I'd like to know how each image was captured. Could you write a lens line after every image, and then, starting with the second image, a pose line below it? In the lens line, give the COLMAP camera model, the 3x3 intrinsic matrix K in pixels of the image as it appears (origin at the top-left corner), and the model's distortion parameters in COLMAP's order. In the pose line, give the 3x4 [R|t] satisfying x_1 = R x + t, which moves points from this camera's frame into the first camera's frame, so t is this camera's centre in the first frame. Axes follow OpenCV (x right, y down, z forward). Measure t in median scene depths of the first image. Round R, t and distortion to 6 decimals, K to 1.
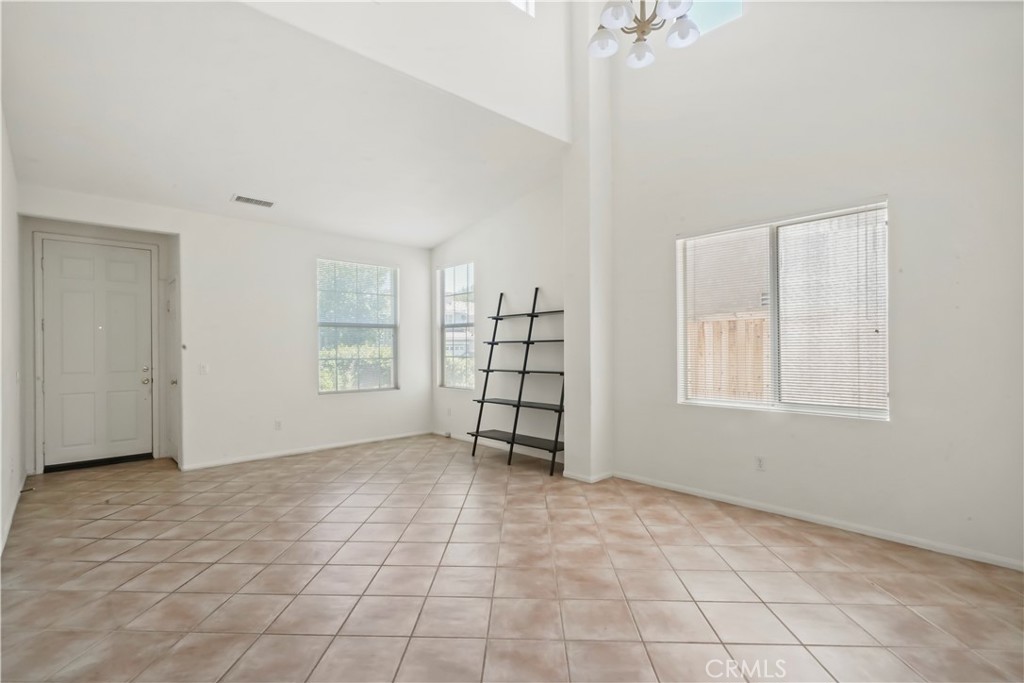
lens RADIAL K [[476.5, 0, 506.0], [0, 476.5, 351.7], [0, 0, 1]] dist [-0.000089, -0.000018]
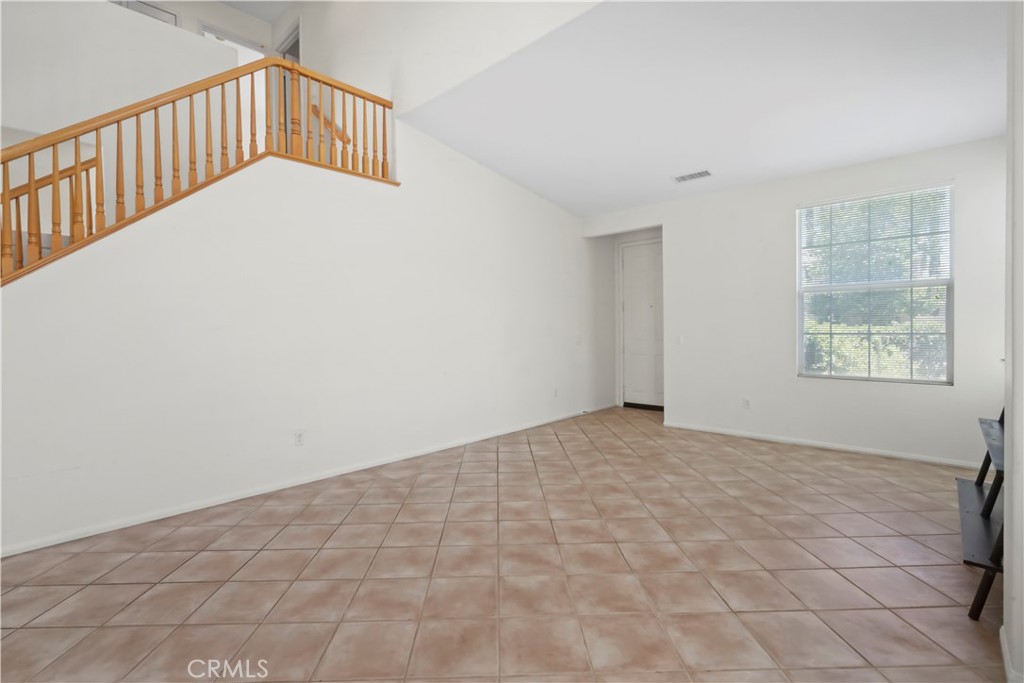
lens RADIAL K [[475.2, 0, 502.9], [0, 475.2, 328.3], [0, 0, 1]] dist [-0.005250, -0.000019]
pose [[0.059921, 0.008849, -0.998164, 0.468669], [0.000685, 0.999960, 0.008906, -0.000029], [0.998203, -0.001217, 0.059913, 0.543017]]
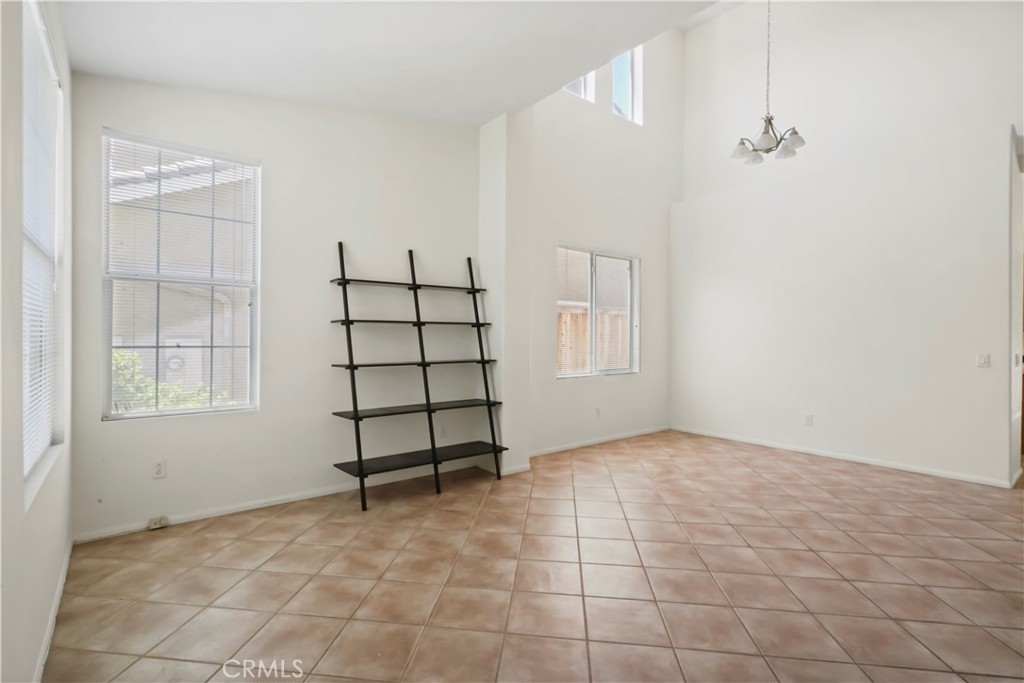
lens RADIAL K [[471.9, 0, 505.2], [0, 471.9, 340.4], [0, 0, 1]] dist [-0.002795, 0.000378]
pose [[0.076349, 0.007441, 0.997053, -0.734143], [0.000497, 0.999972, -0.007501, 0.013305], [-0.997081, 0.001068, 0.076344, 0.892960]]
